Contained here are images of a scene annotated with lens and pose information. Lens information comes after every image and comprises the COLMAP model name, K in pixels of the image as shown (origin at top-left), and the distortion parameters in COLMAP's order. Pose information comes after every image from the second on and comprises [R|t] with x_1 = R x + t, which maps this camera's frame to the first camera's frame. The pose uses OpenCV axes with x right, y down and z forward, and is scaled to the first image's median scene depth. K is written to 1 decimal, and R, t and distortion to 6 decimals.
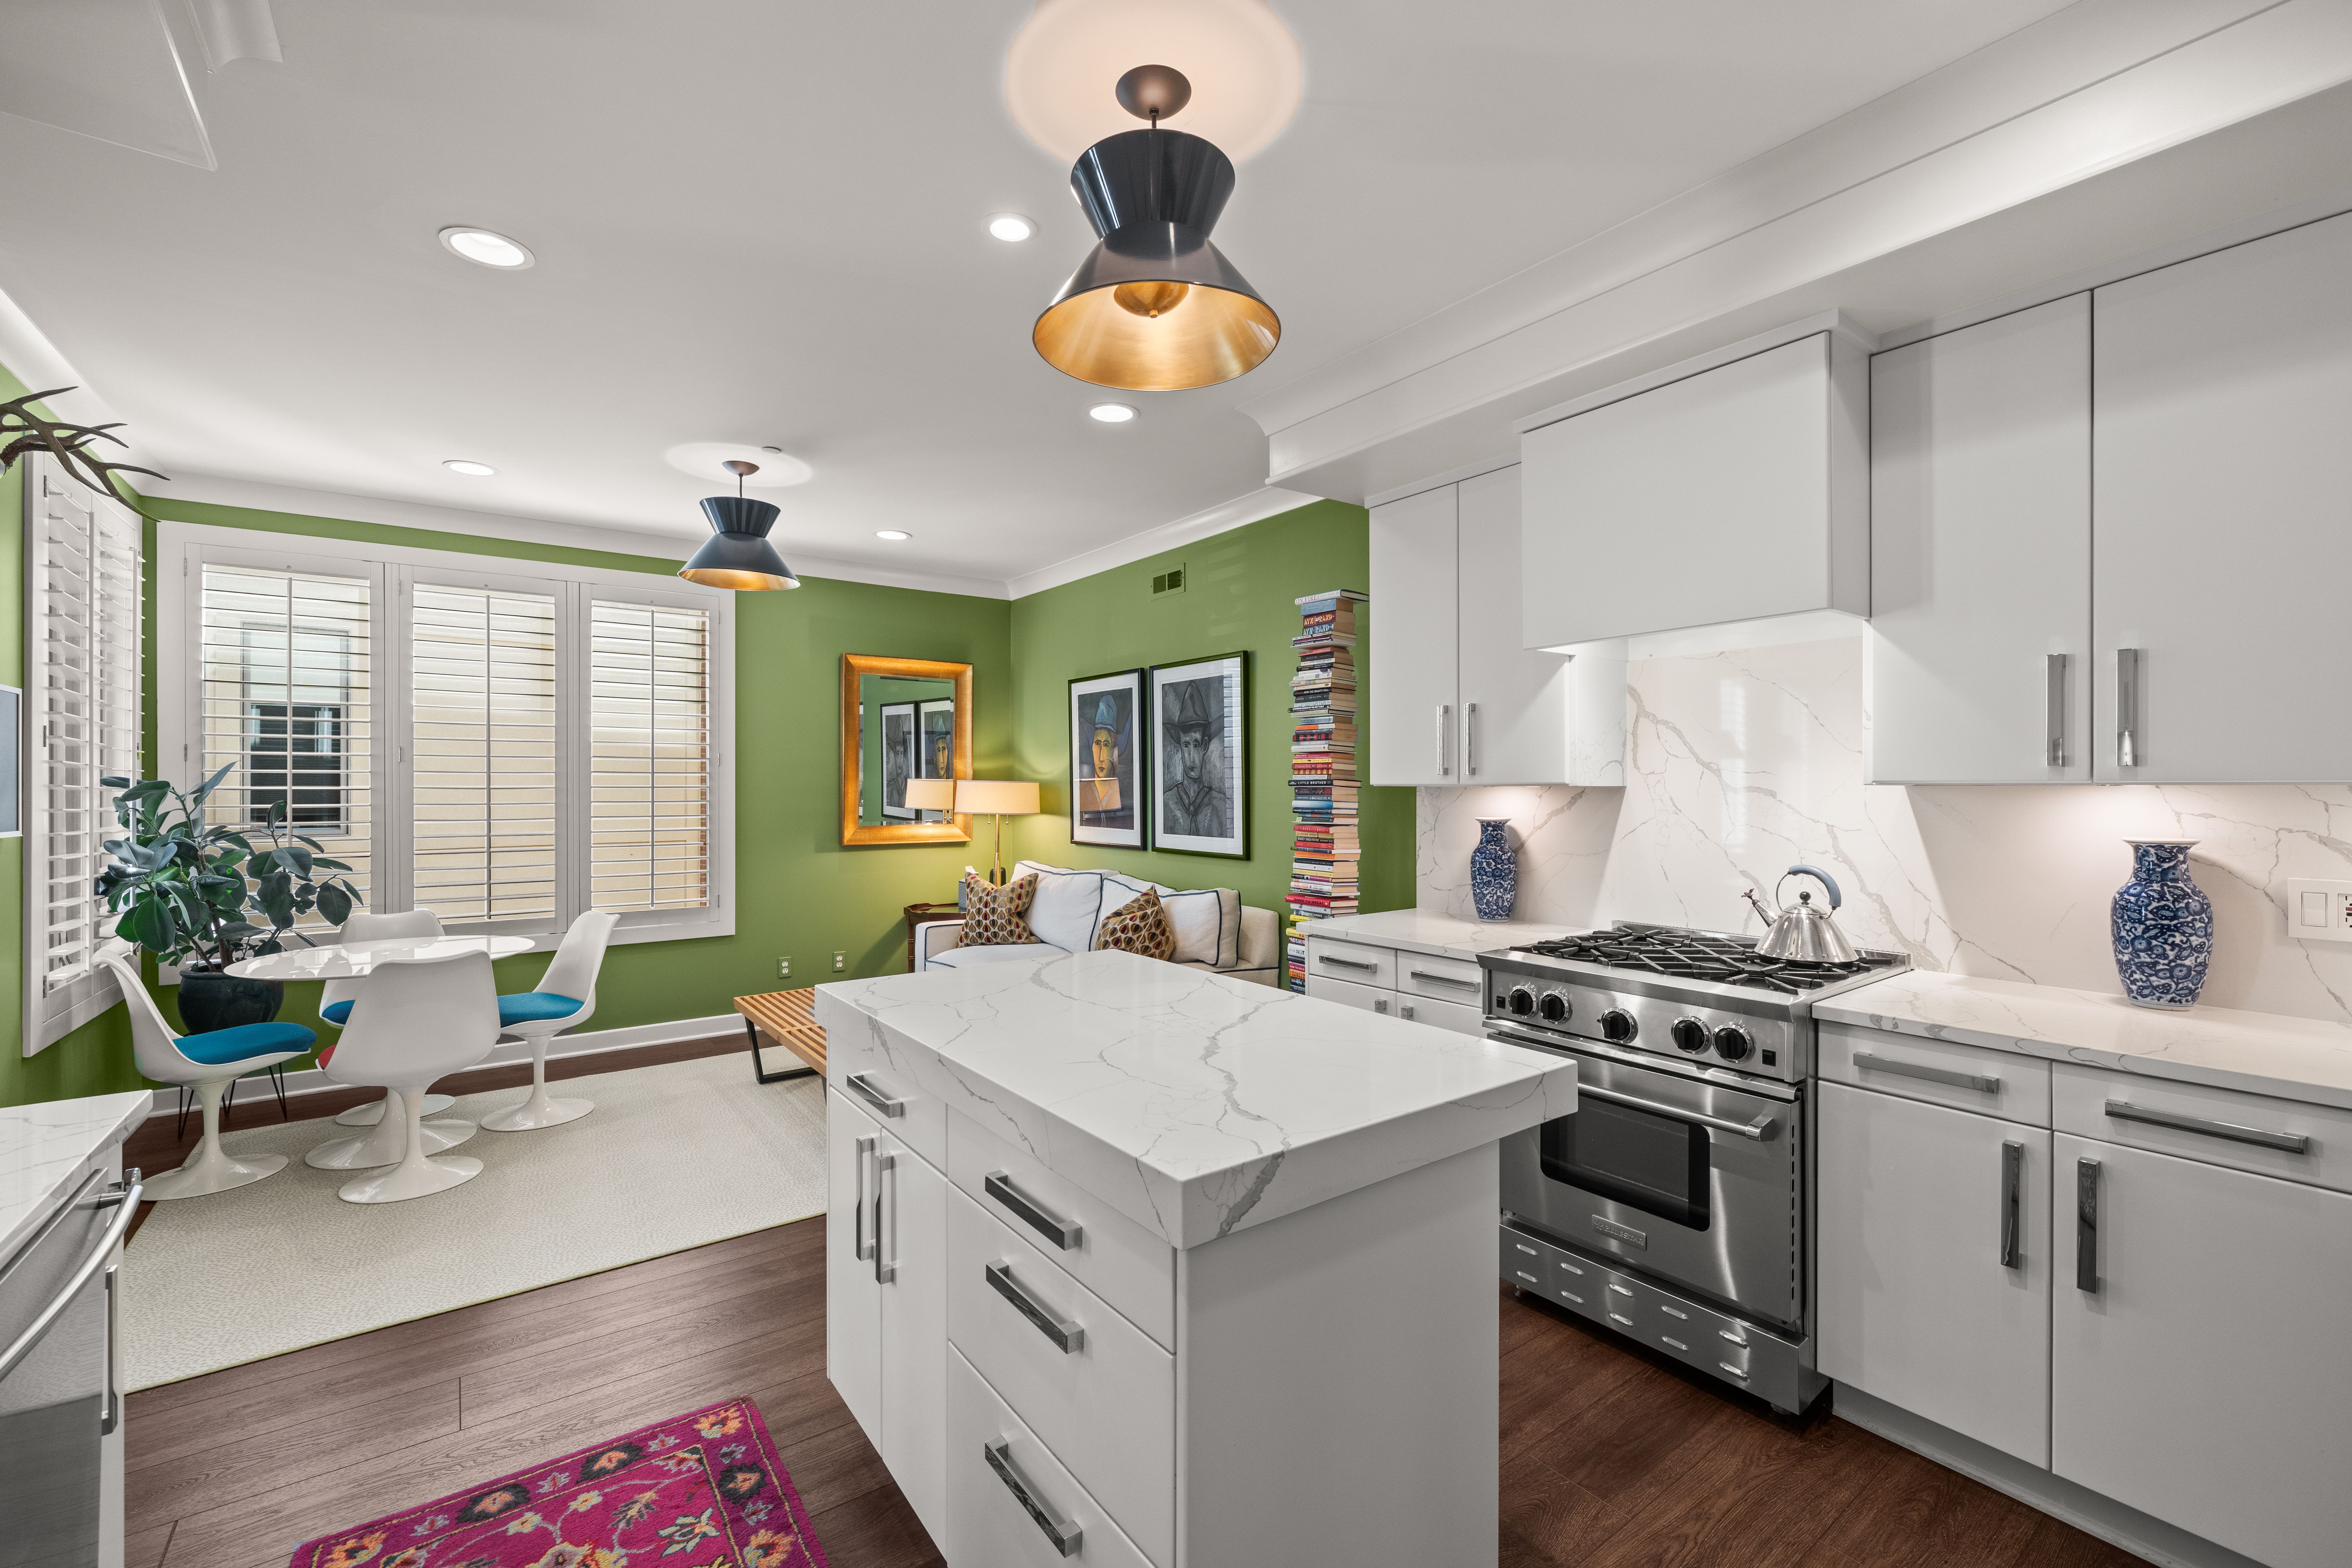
lens RADIAL K [[974.8, 0, 1174.1], [0, 974.8, 787.5], [0, 0, 1]] dist [-0.004522, -0.000124]
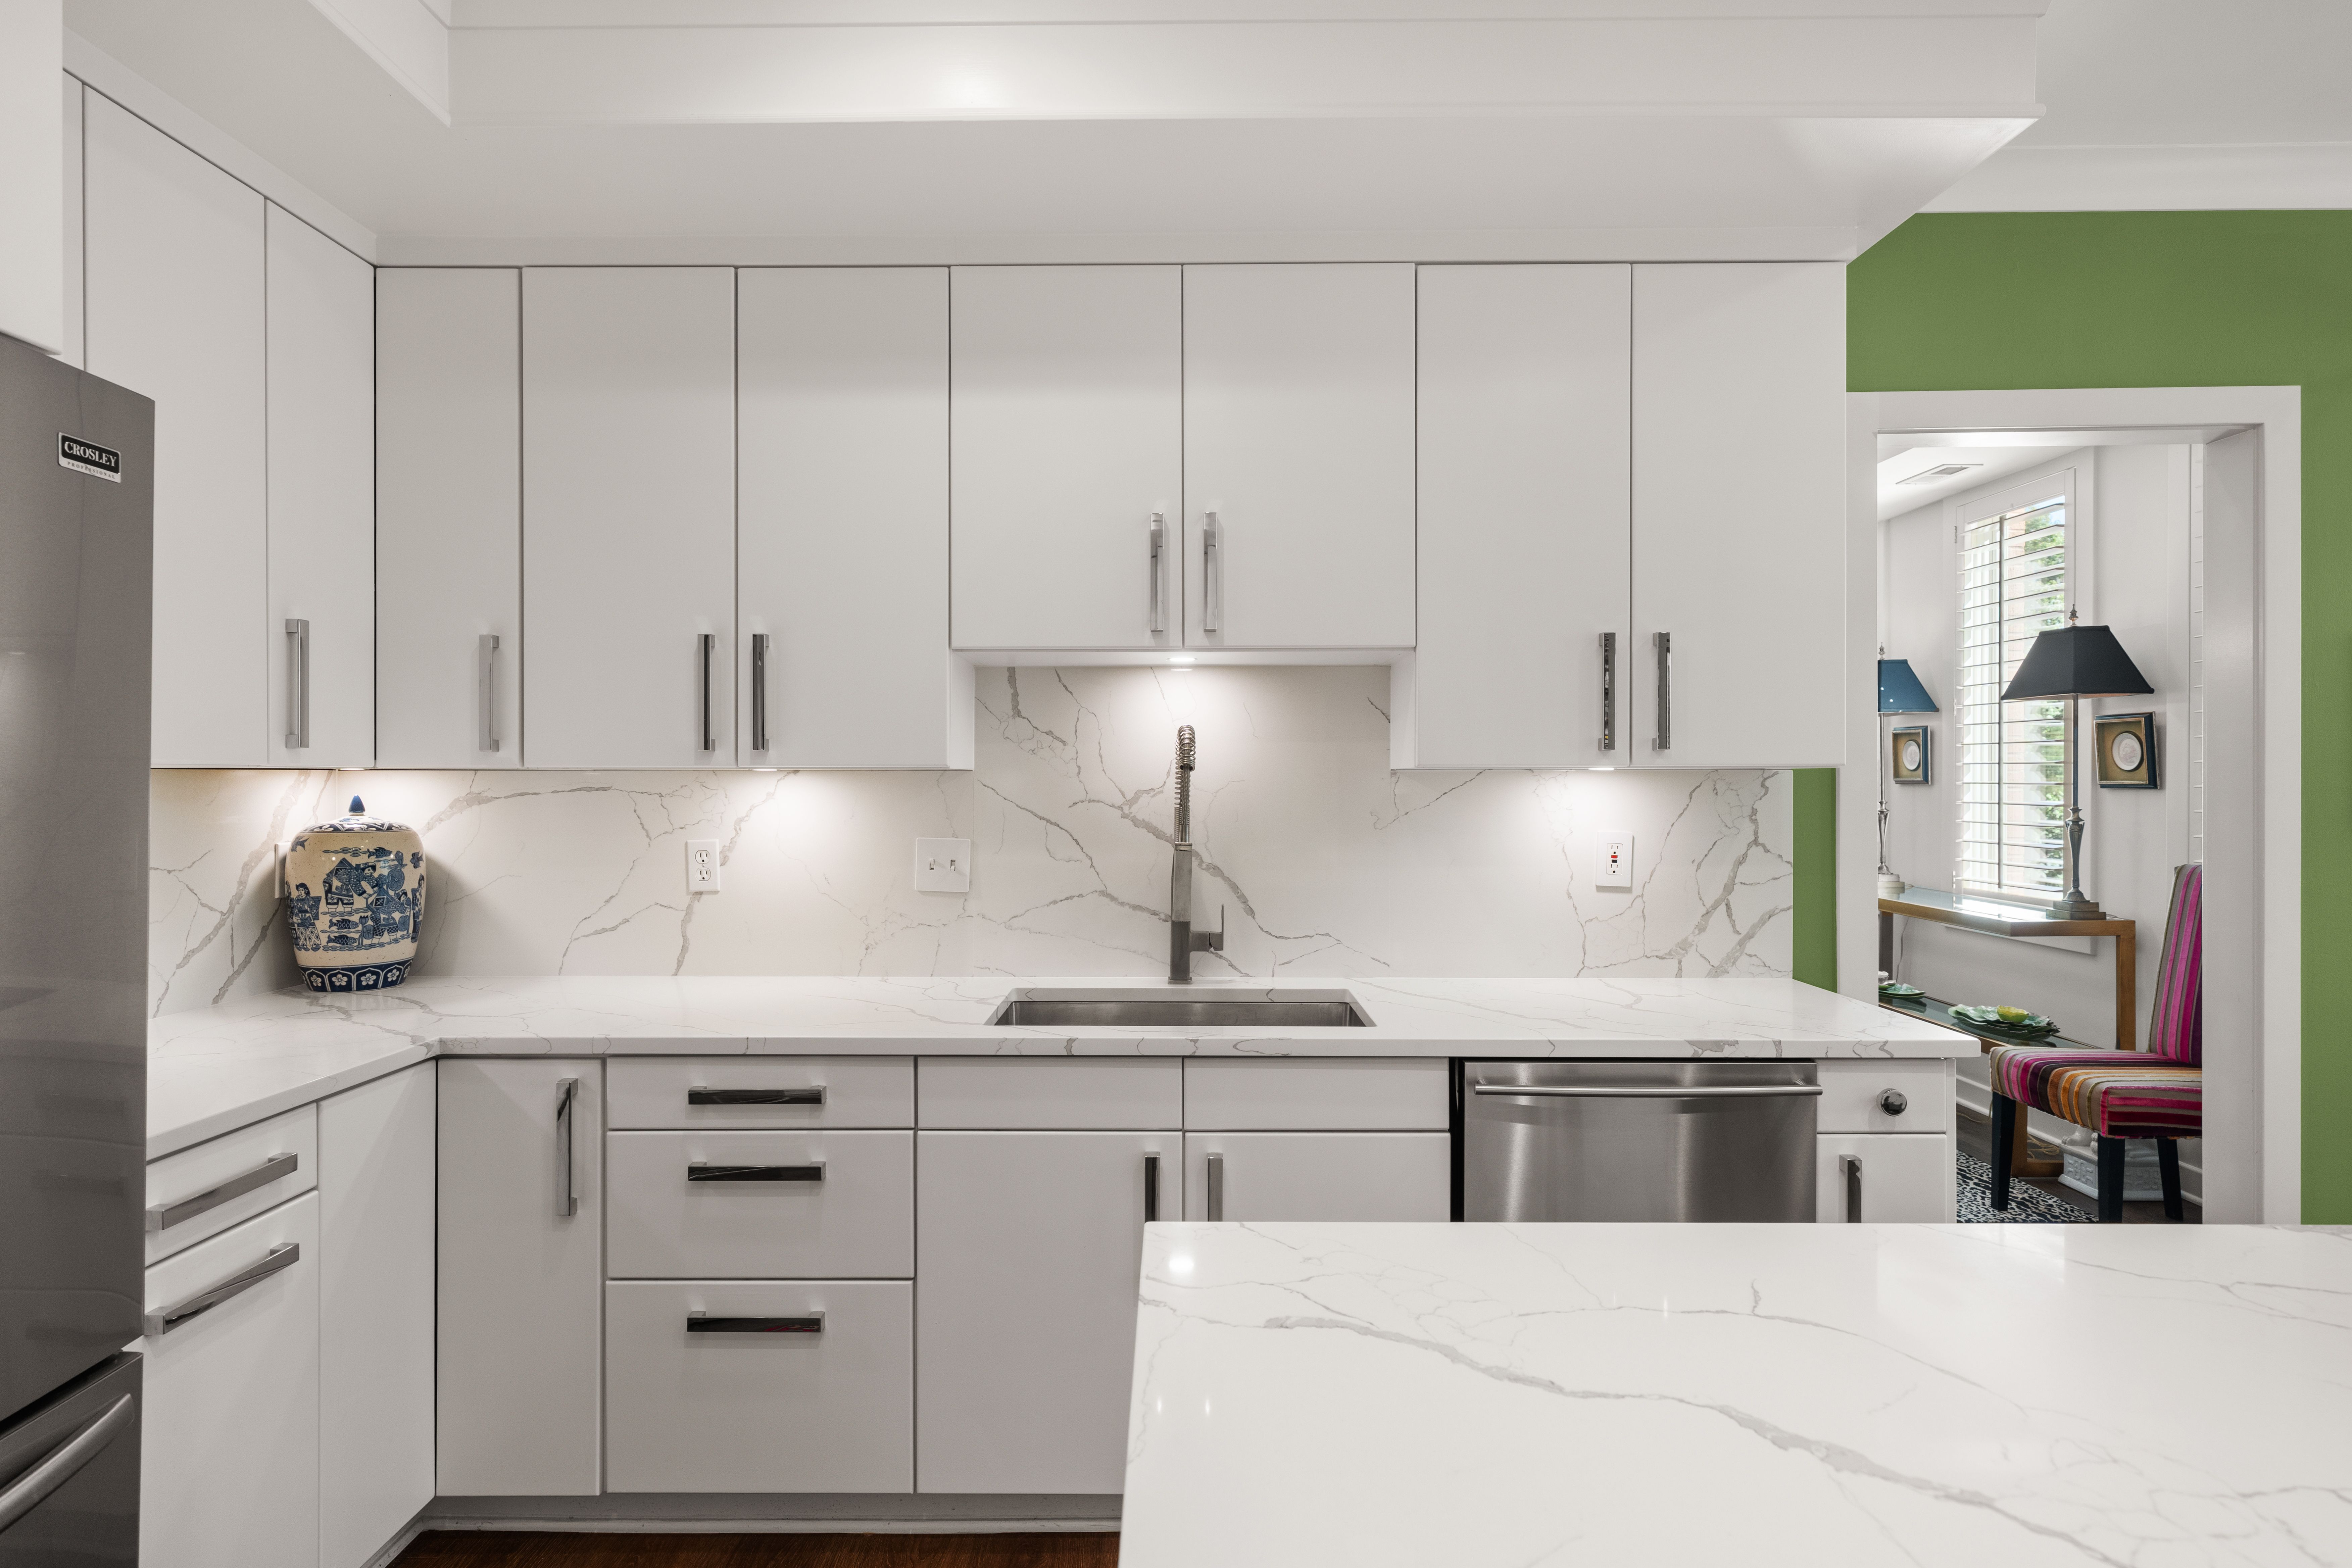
lens RADIAL K [[1237.1, 0, 1161.0], [0, 1237.1, 776.0], [0, 0, 1]] dist [0.001609, -0.000006]
pose [[-0.599039, -0.002163, -0.800717, 0.191449], [-0.001127, 0.999998, -0.001859, 0.009508], [0.800719, -0.000211, -0.599040, 0.382702]]
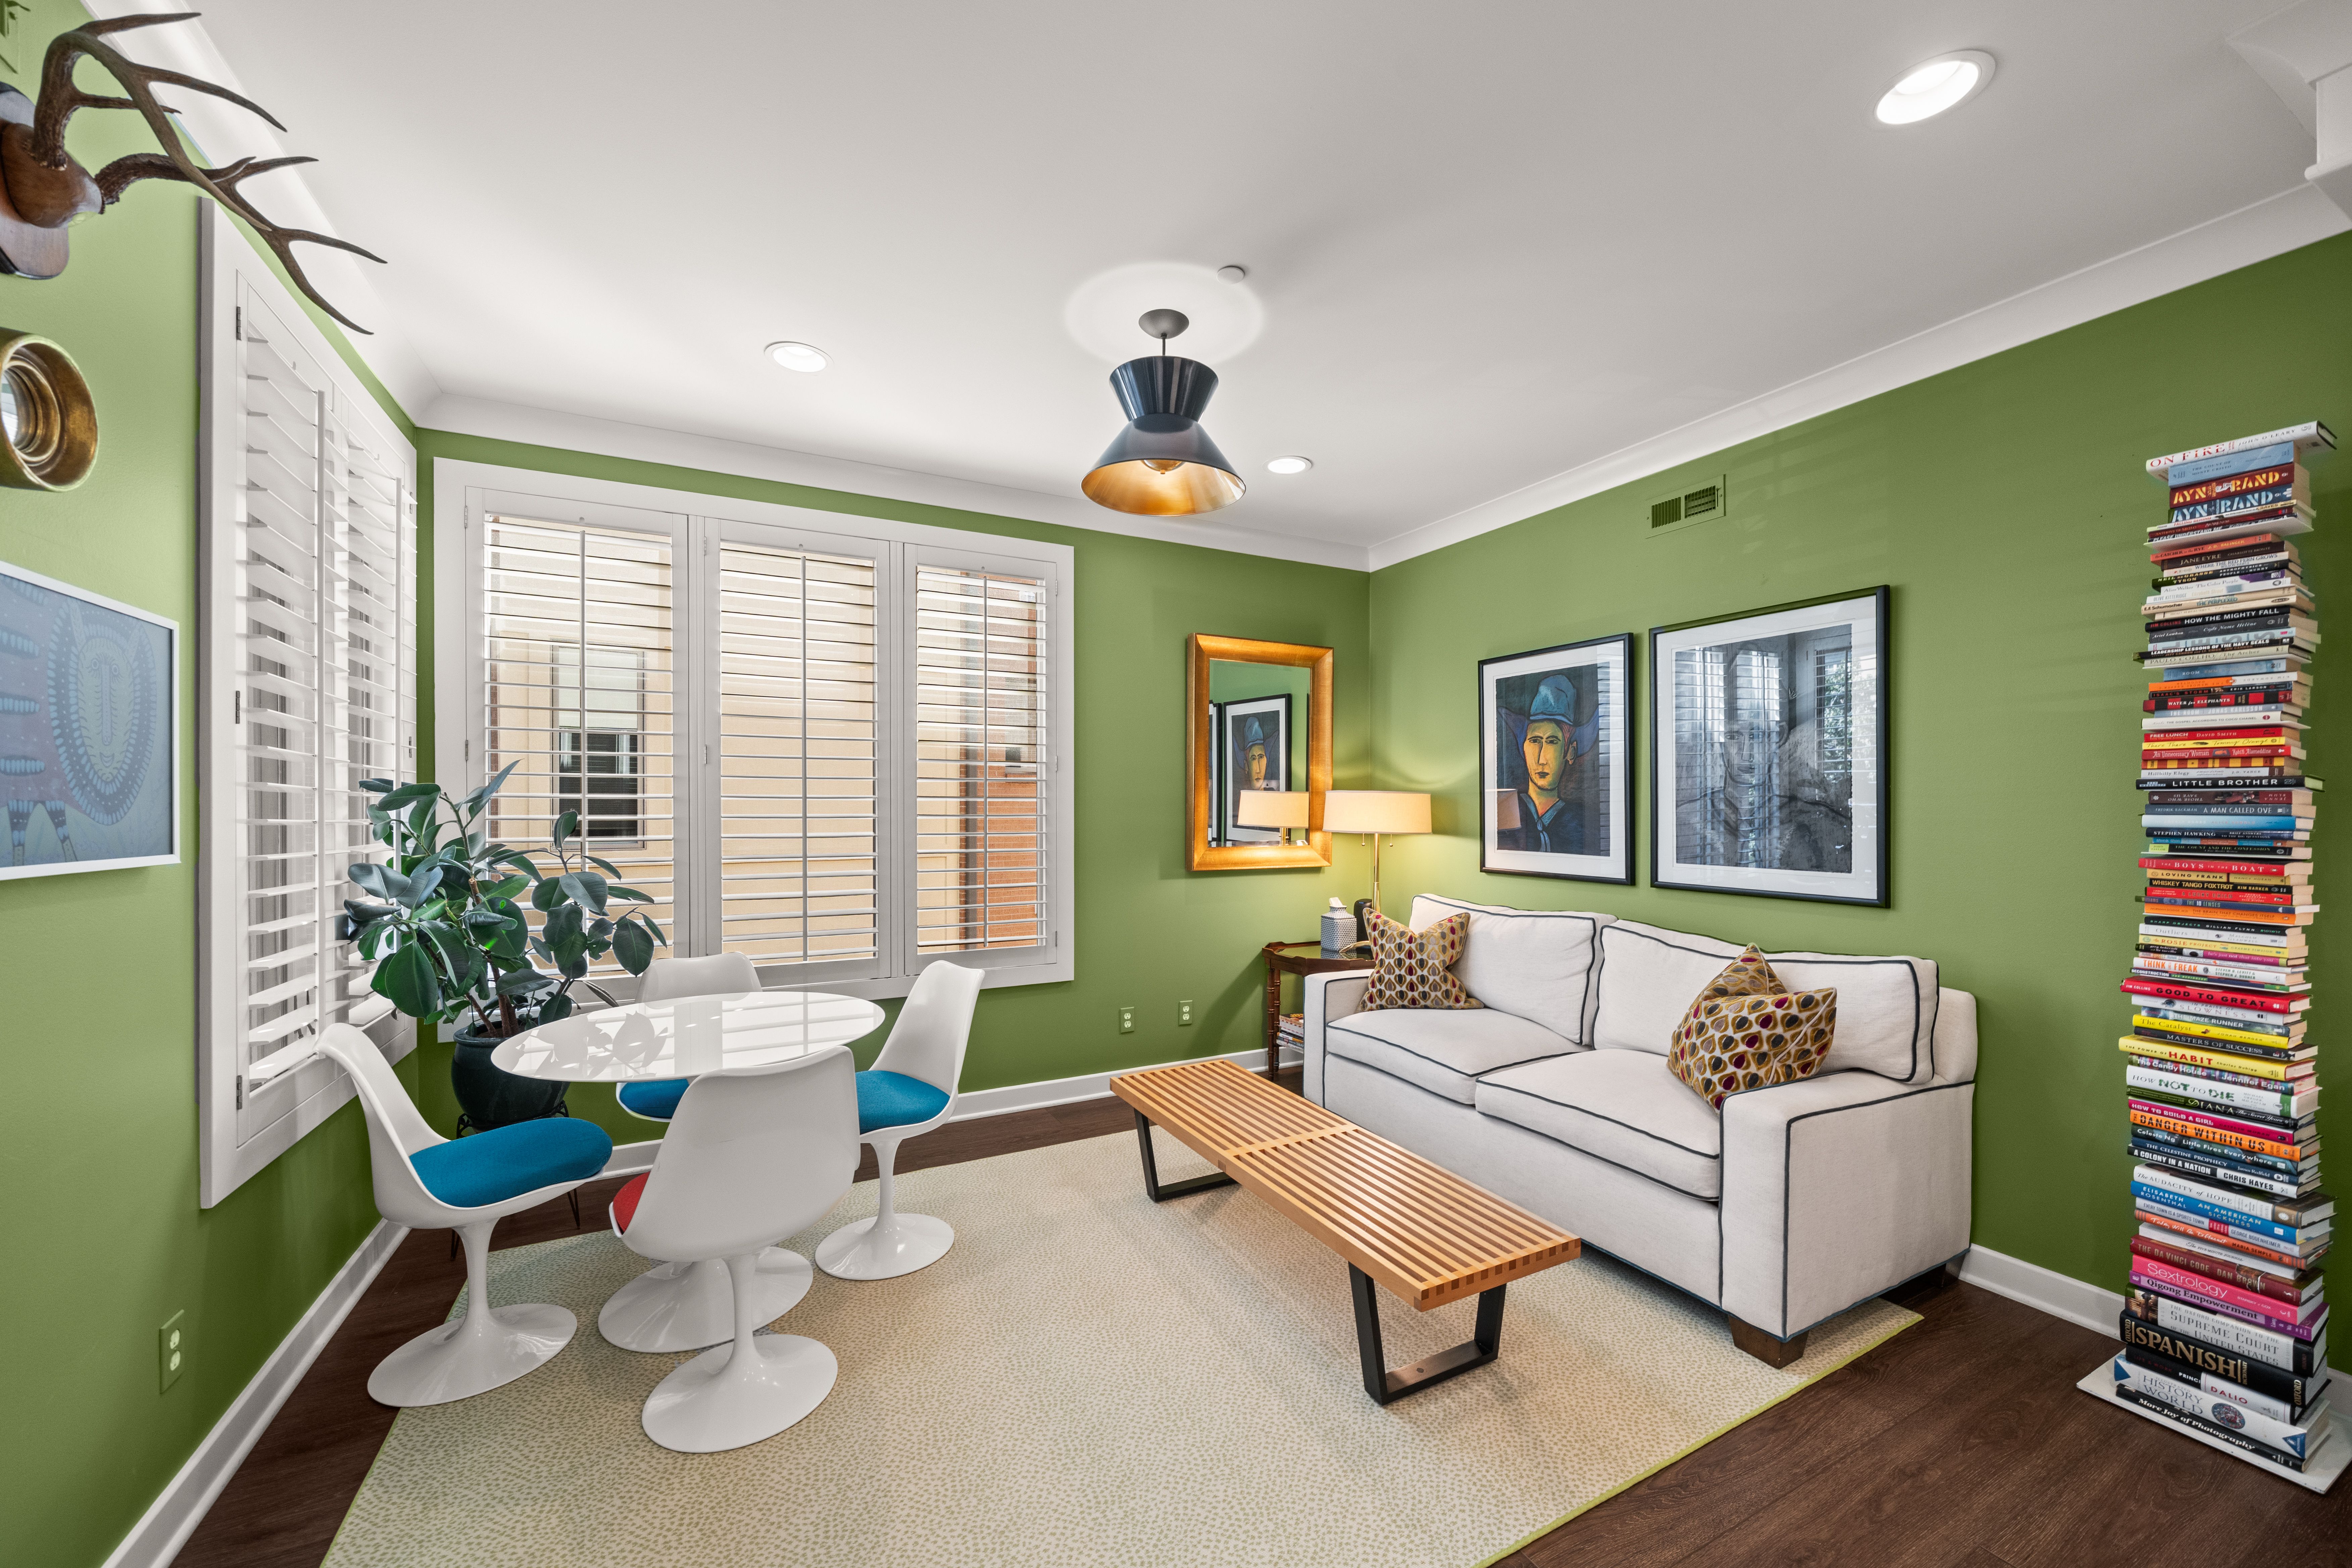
lens RADIAL K [[879.4, 0, 1173.8], [0, 879.4, 812.4], [0, 0, 1]] dist [-0.006950, -0.000311]
pose [[0.987348, 0.003196, -0.158539, -0.308264], [-0.002339, 0.999982, 0.005590, 0.008909], [0.158554, -0.005149, 0.987337, 0.355111]]
